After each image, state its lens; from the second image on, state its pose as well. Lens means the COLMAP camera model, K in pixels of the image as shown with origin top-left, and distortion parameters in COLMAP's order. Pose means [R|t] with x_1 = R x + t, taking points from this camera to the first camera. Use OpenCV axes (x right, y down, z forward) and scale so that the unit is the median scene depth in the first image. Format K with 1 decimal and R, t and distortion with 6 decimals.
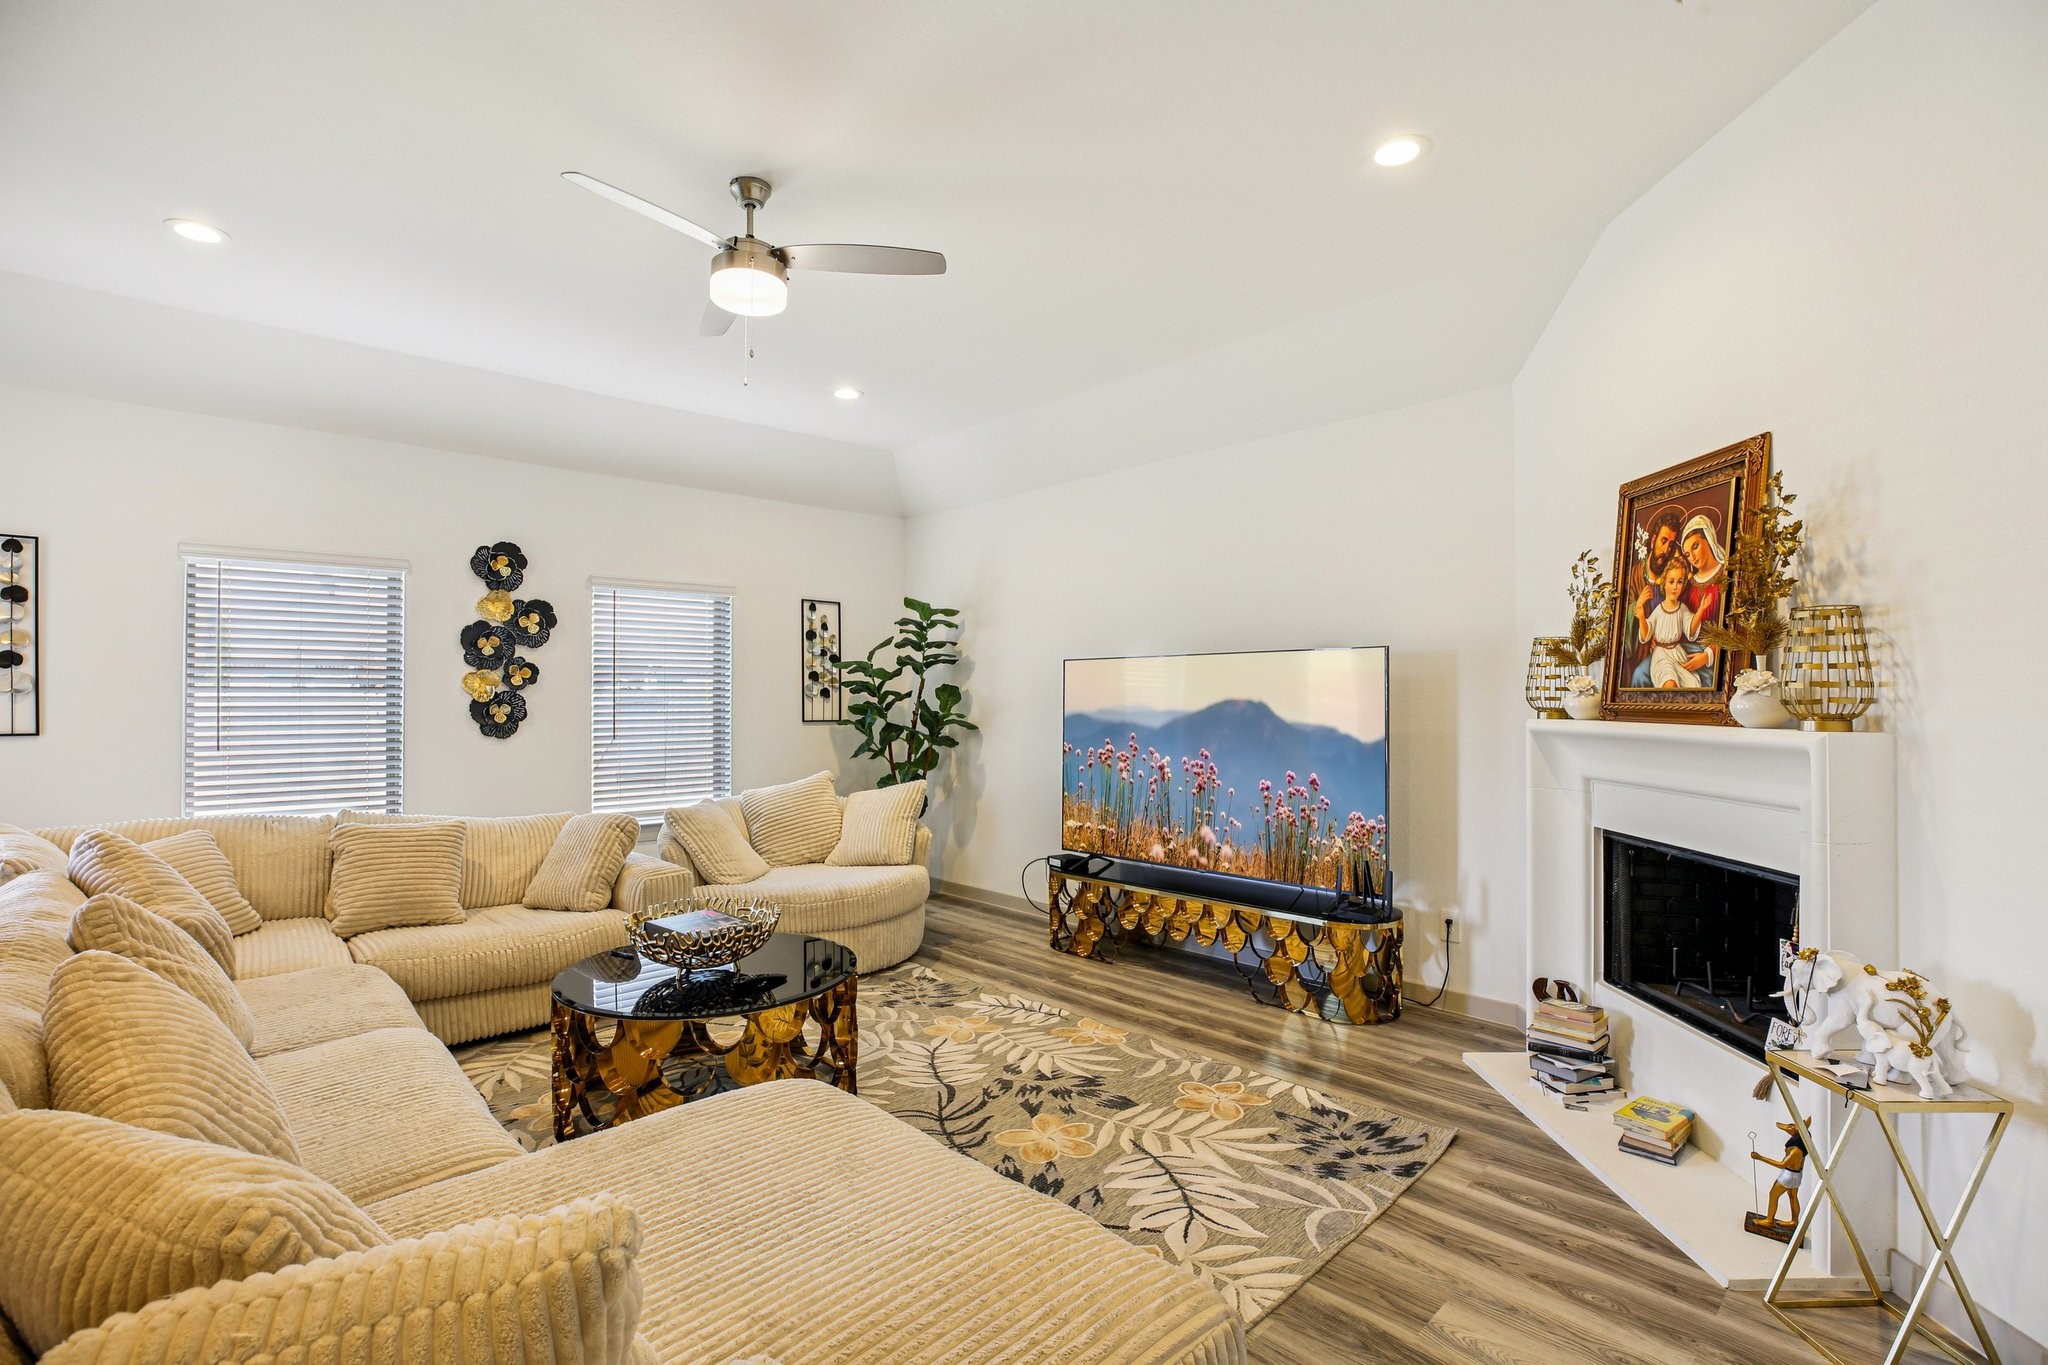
lens RADIAL K [[939.8, 0, 1022.8], [0, 939.8, 678.0], [0, 0, 1]] dist [-0.041915, 0.010099]
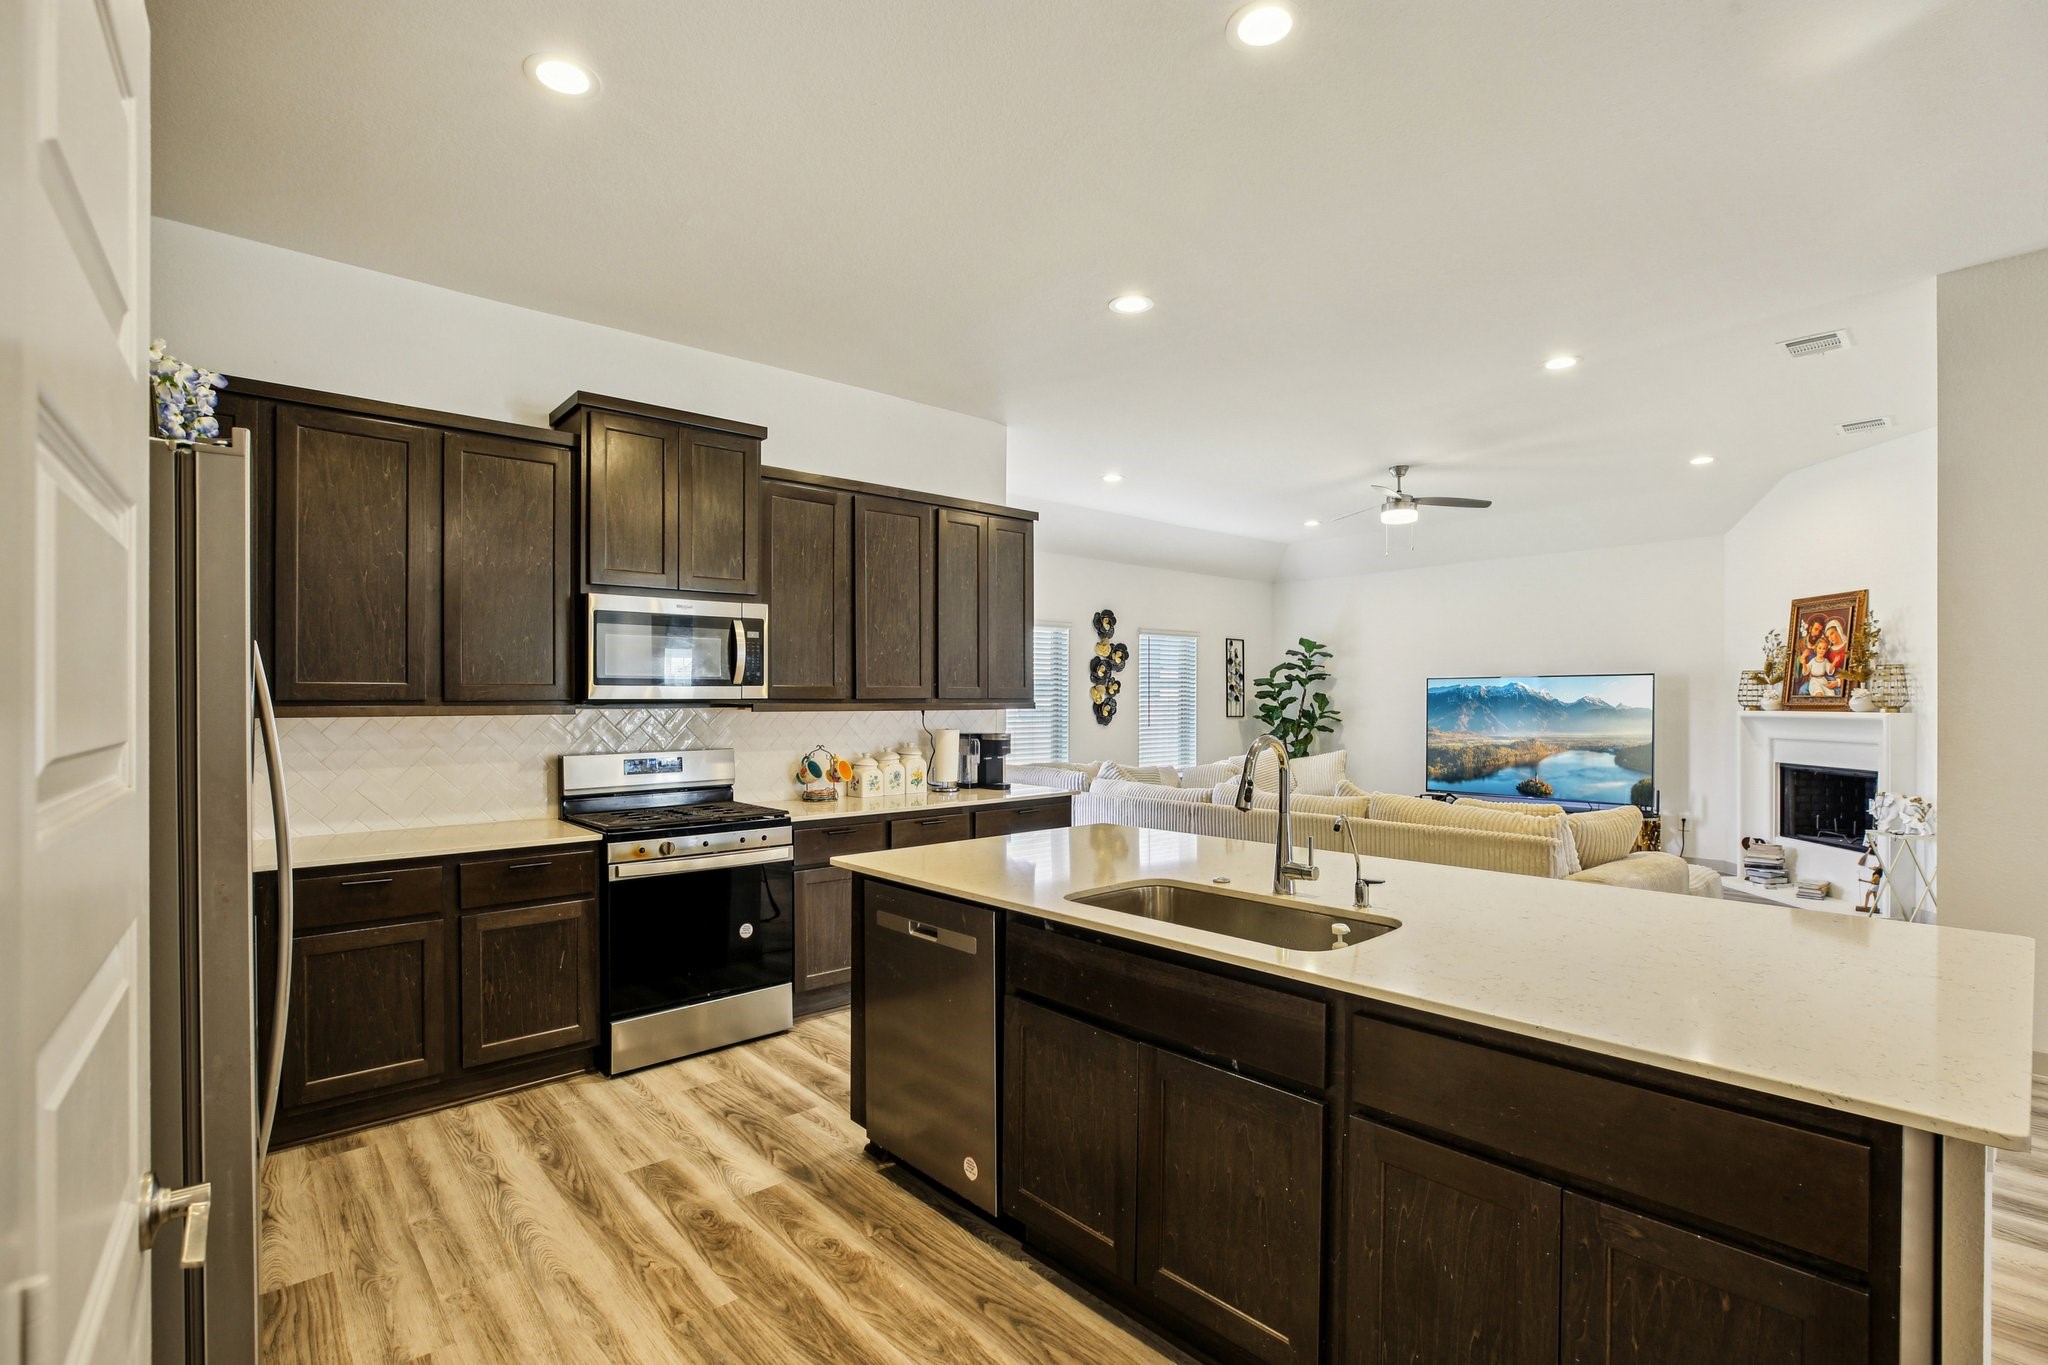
lens RADIAL K [[939.8, 0, 1030.2], [0, 939.8, 698.5], [0, 0, 1]] dist [-0.041915, 0.010099]
pose [[0.999174, -0.000648, -0.040636, -1.010372], [0.001282, 0.999878, 0.015579, -0.017712], [0.040621, -0.015619, 0.999053, -1.171567]]
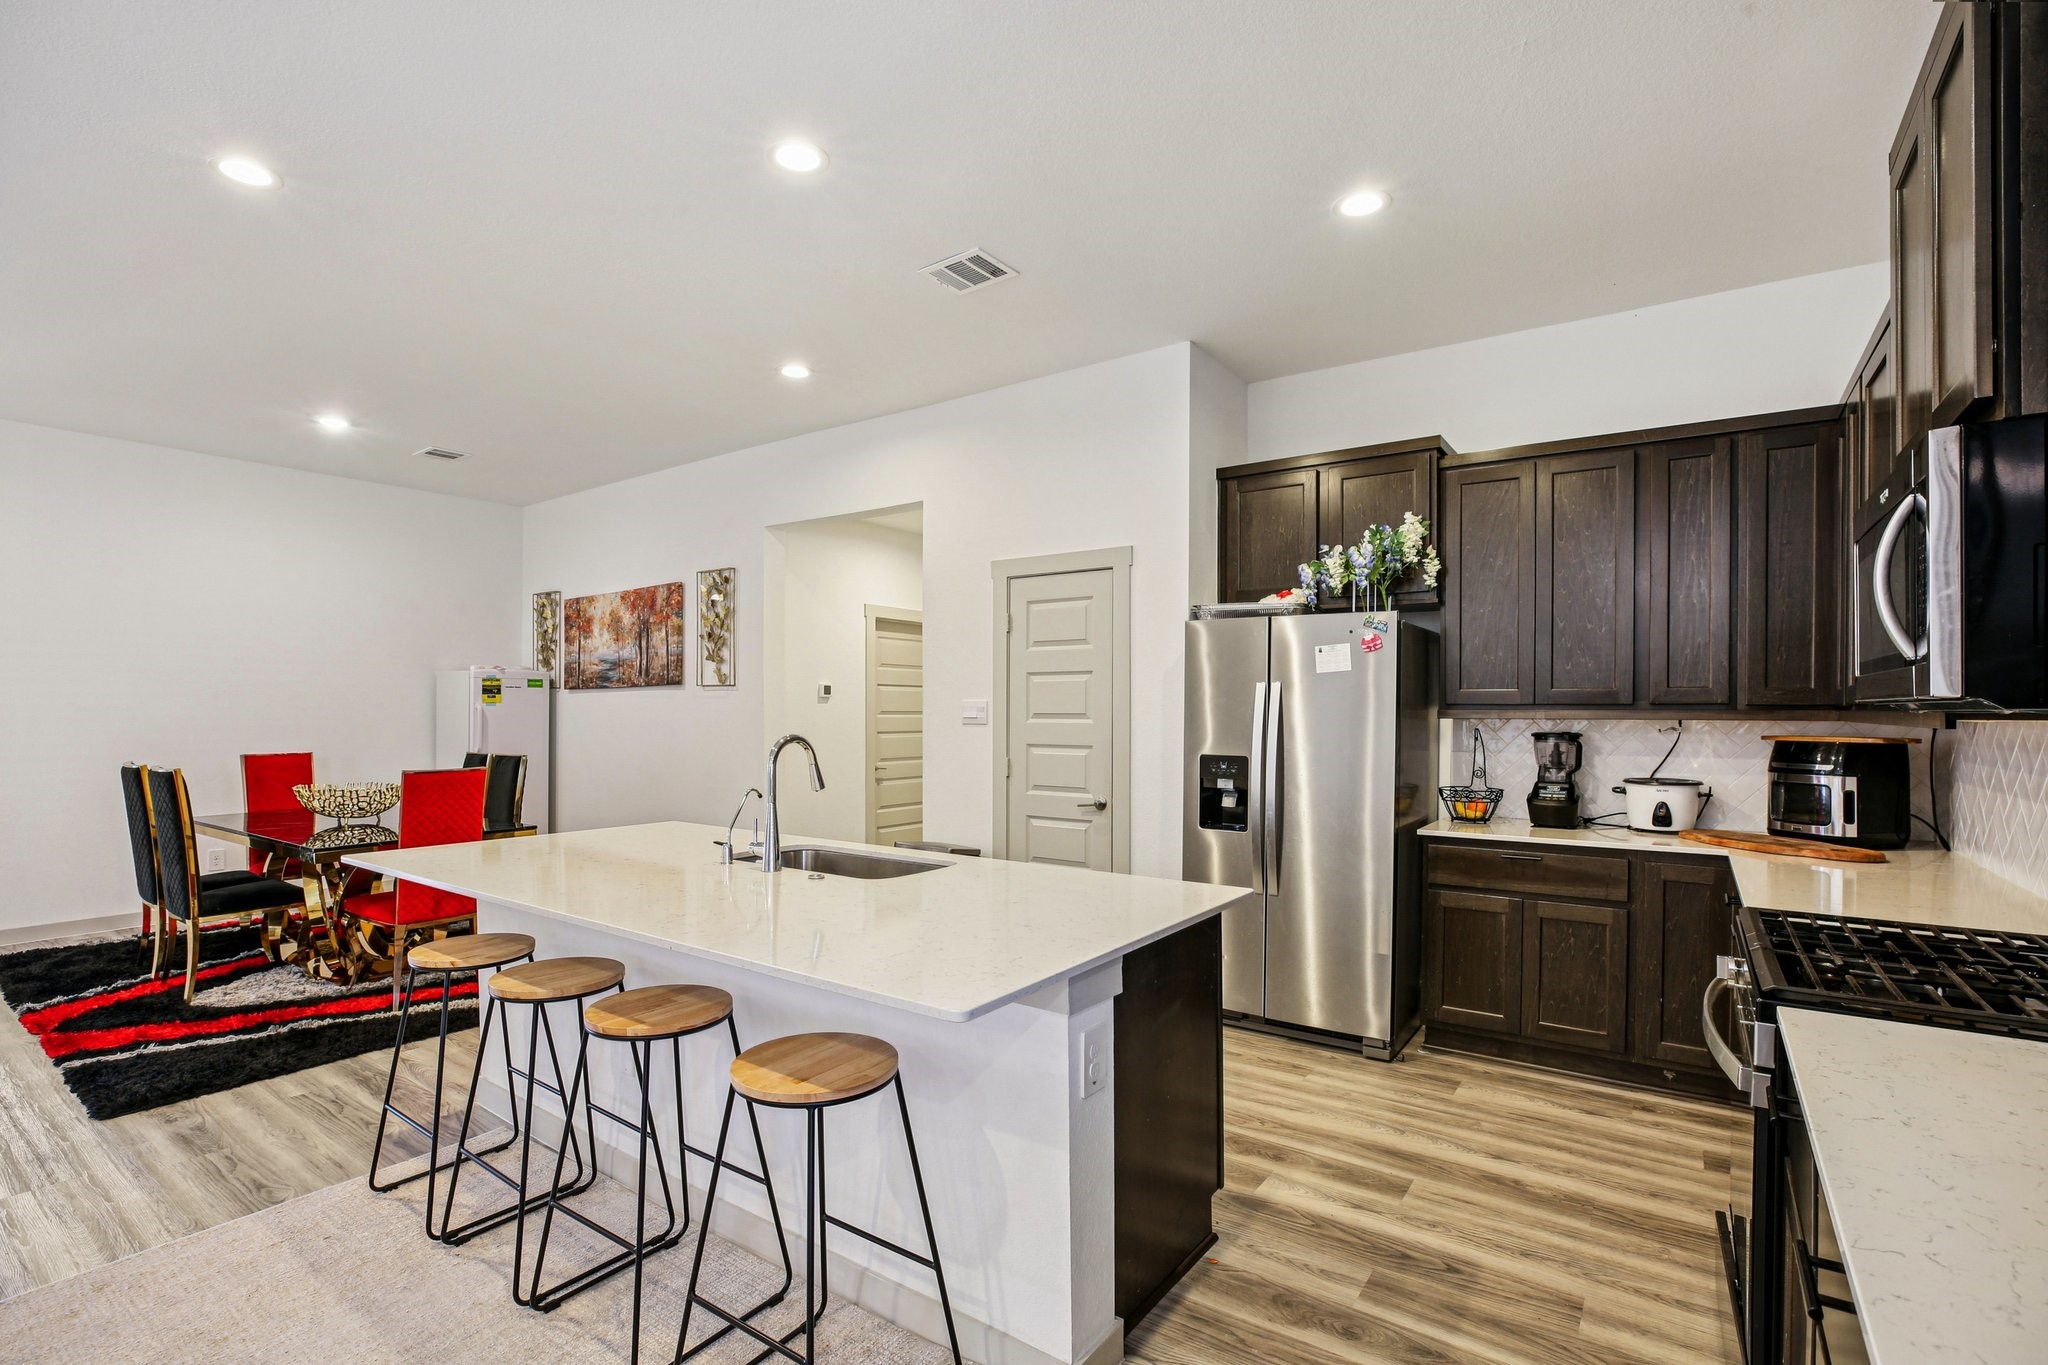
lens RADIAL K [[939.8, 0, 1033.8], [0, 939.8, 709.7], [0, 0, 1]] dist [-0.041915, 0.010099]
pose [[-0.982145, 0.003316, -0.188098, -0.919552], [0.005995, 0.999888, -0.013677, 0.011114], [0.188032, -0.014561, -0.982055, 0.429165]]
